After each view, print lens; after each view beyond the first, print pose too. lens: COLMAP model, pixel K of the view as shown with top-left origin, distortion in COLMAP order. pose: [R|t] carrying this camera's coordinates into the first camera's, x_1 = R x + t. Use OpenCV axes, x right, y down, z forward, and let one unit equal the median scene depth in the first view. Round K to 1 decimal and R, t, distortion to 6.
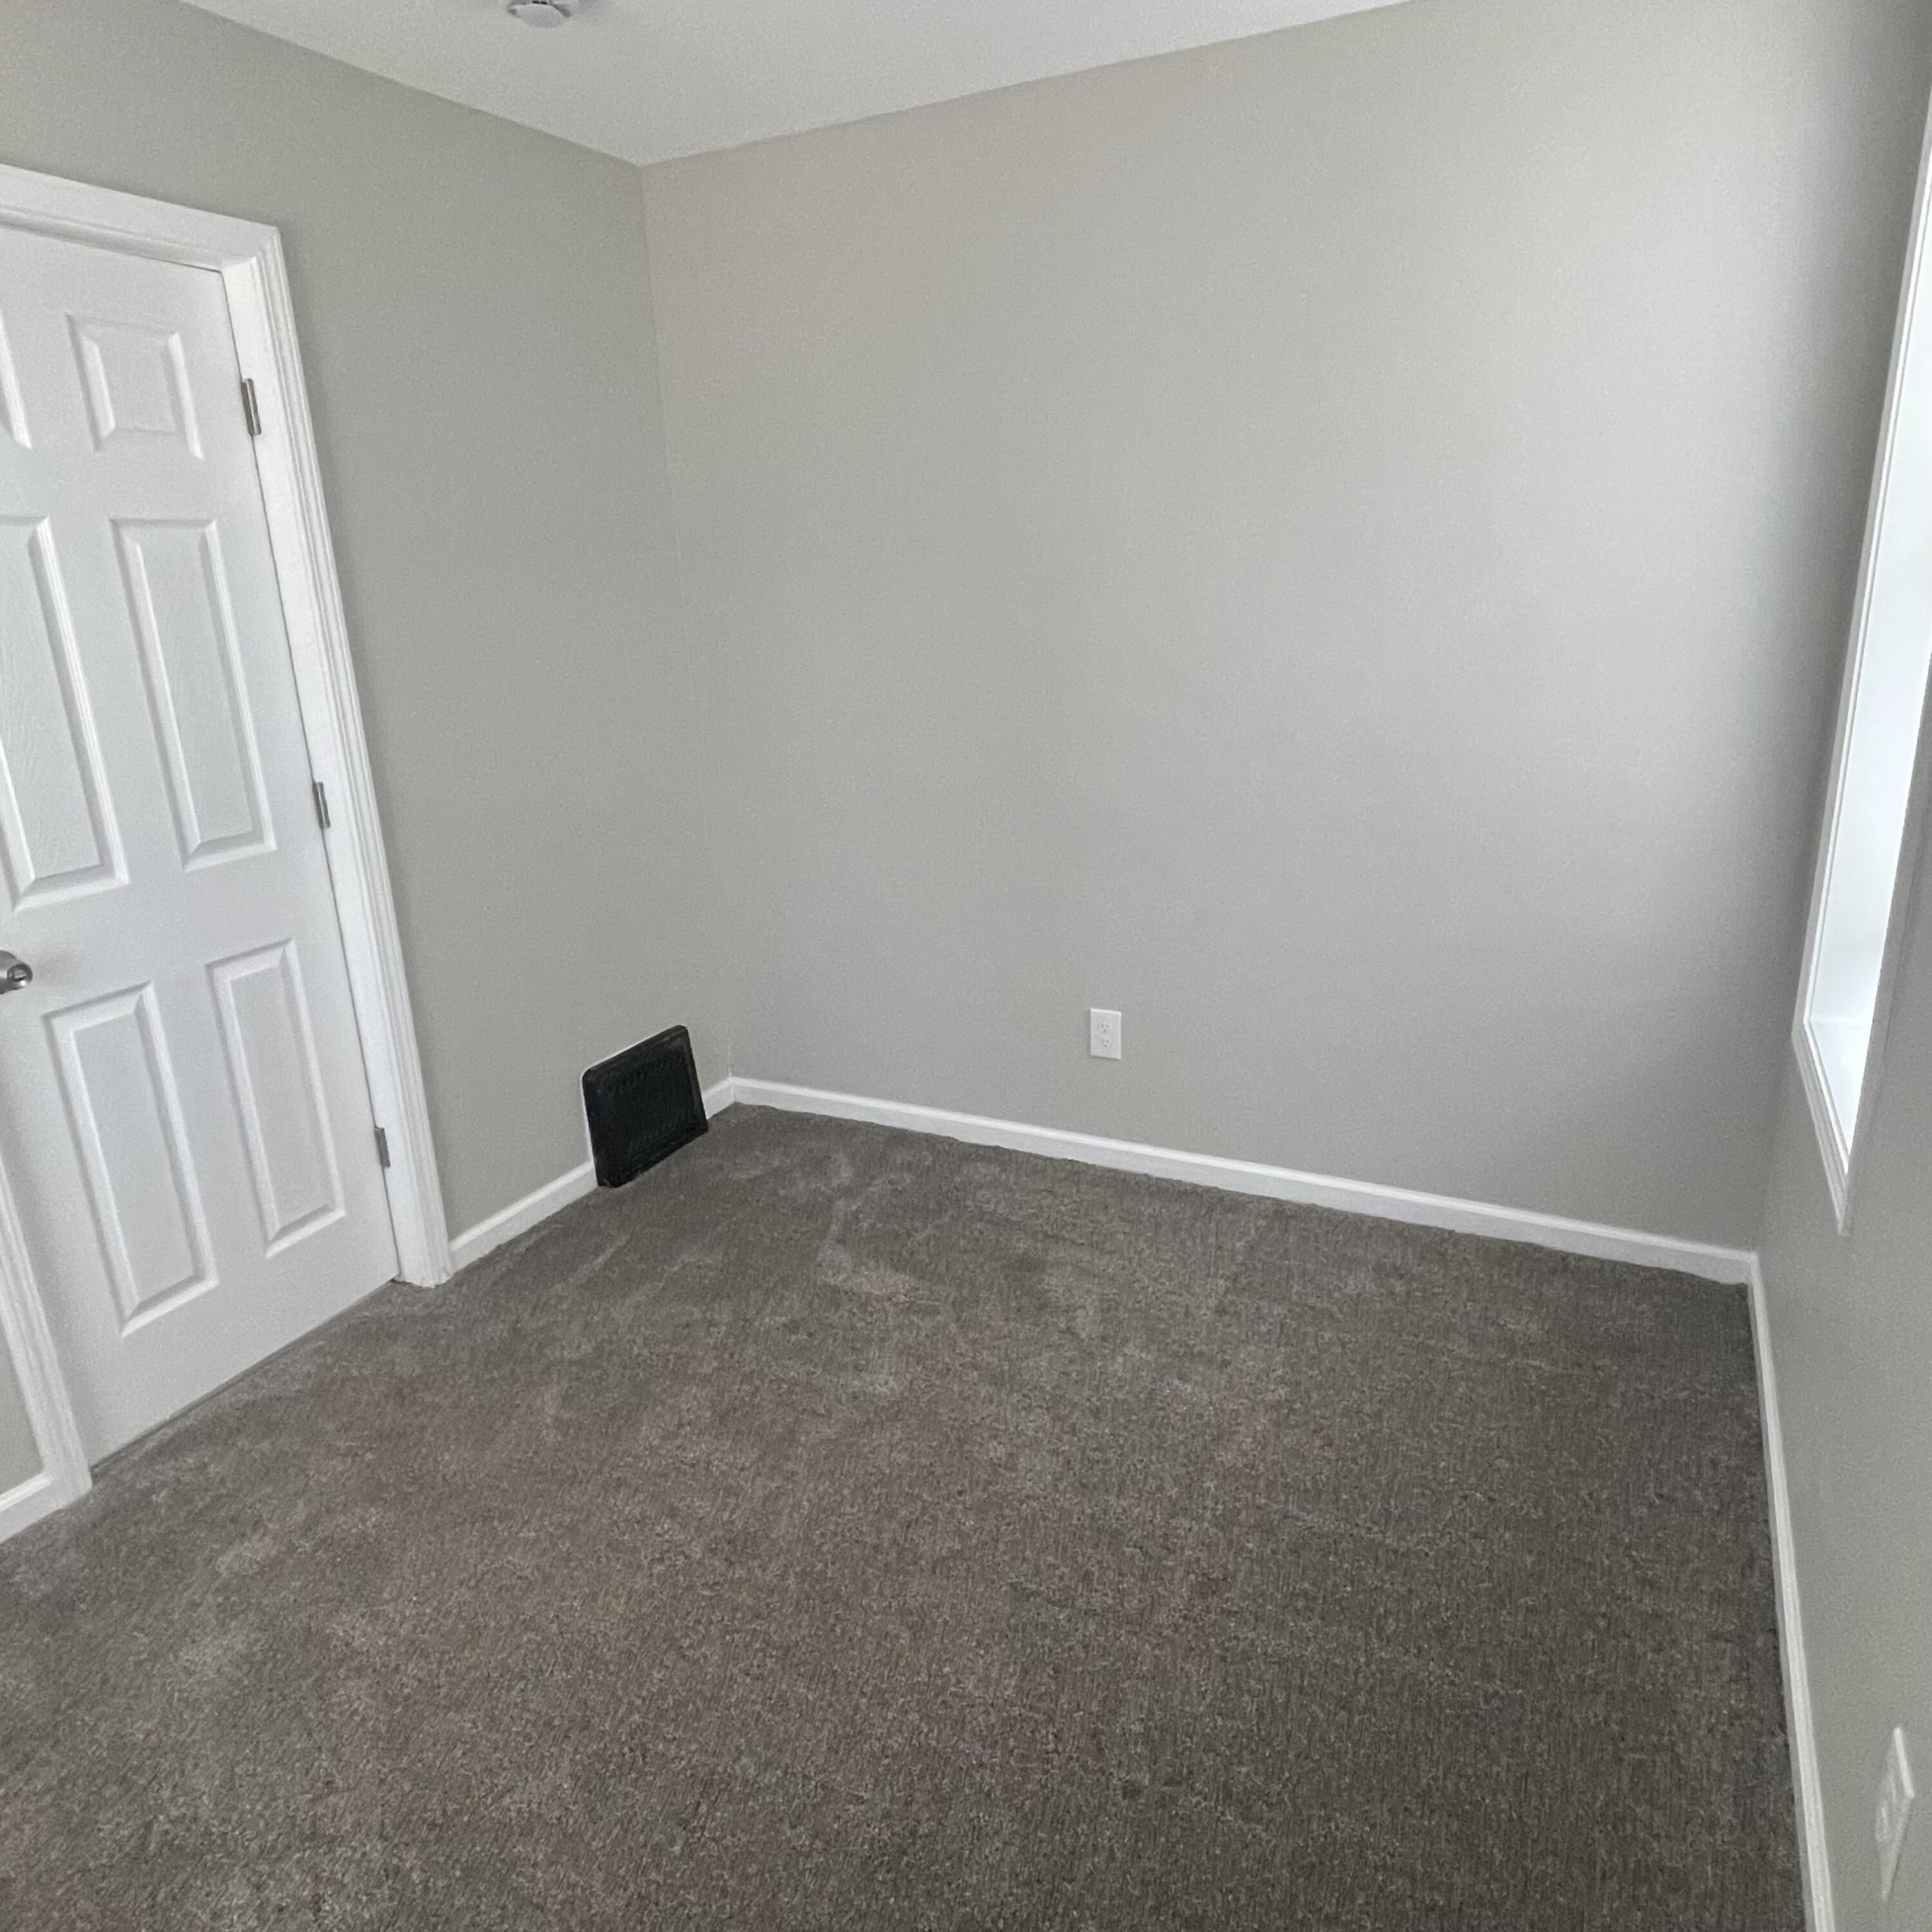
lens RADIAL K [[1306.7, 0, 957.3], [0, 1306.7, 966.6], [0, 0, 1]] dist [-0.017137, 0.000370]
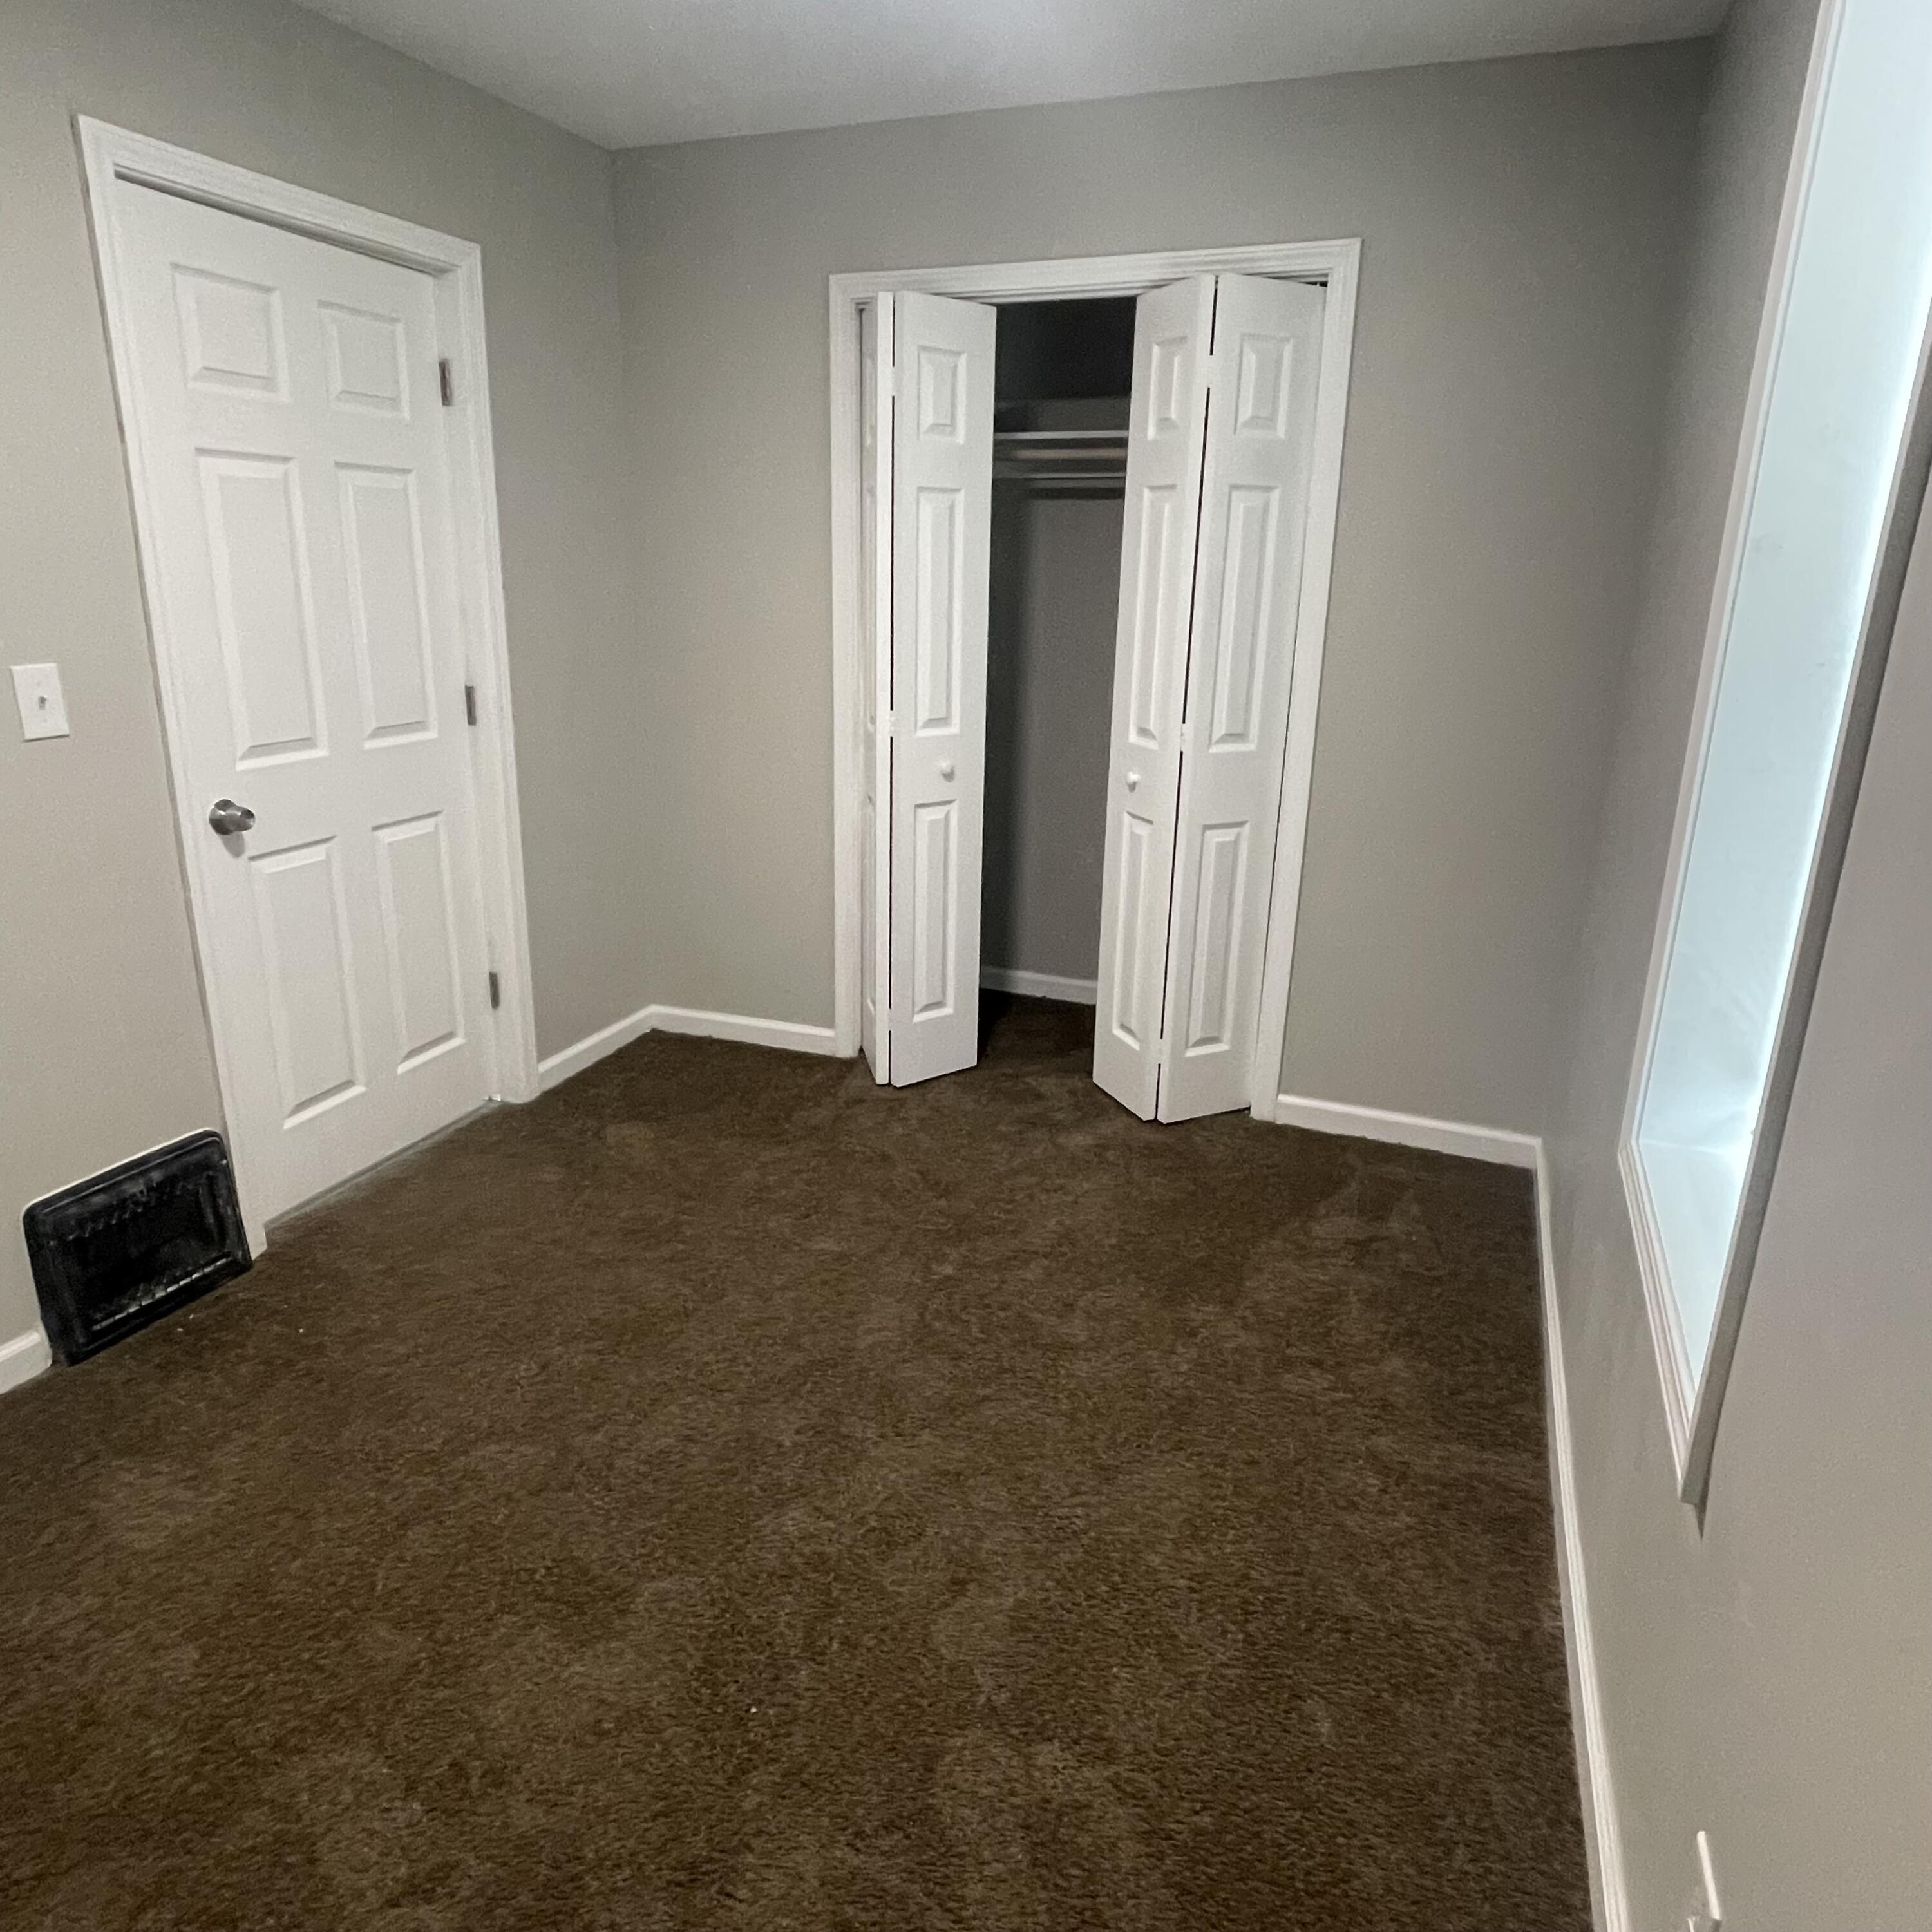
lens RADIAL K [[1311.0, 0, 966.0], [0, 1311.0, 966.0], [0, 0, 1]] dist [0.036653, -0.032242]
pose [[0.991248, 0.021104, 0.130318, -0.170338], [-0.021954, 0.999746, 0.005091, 0.108611], [-0.130178, -0.007908, 0.991459, -0.315823]]
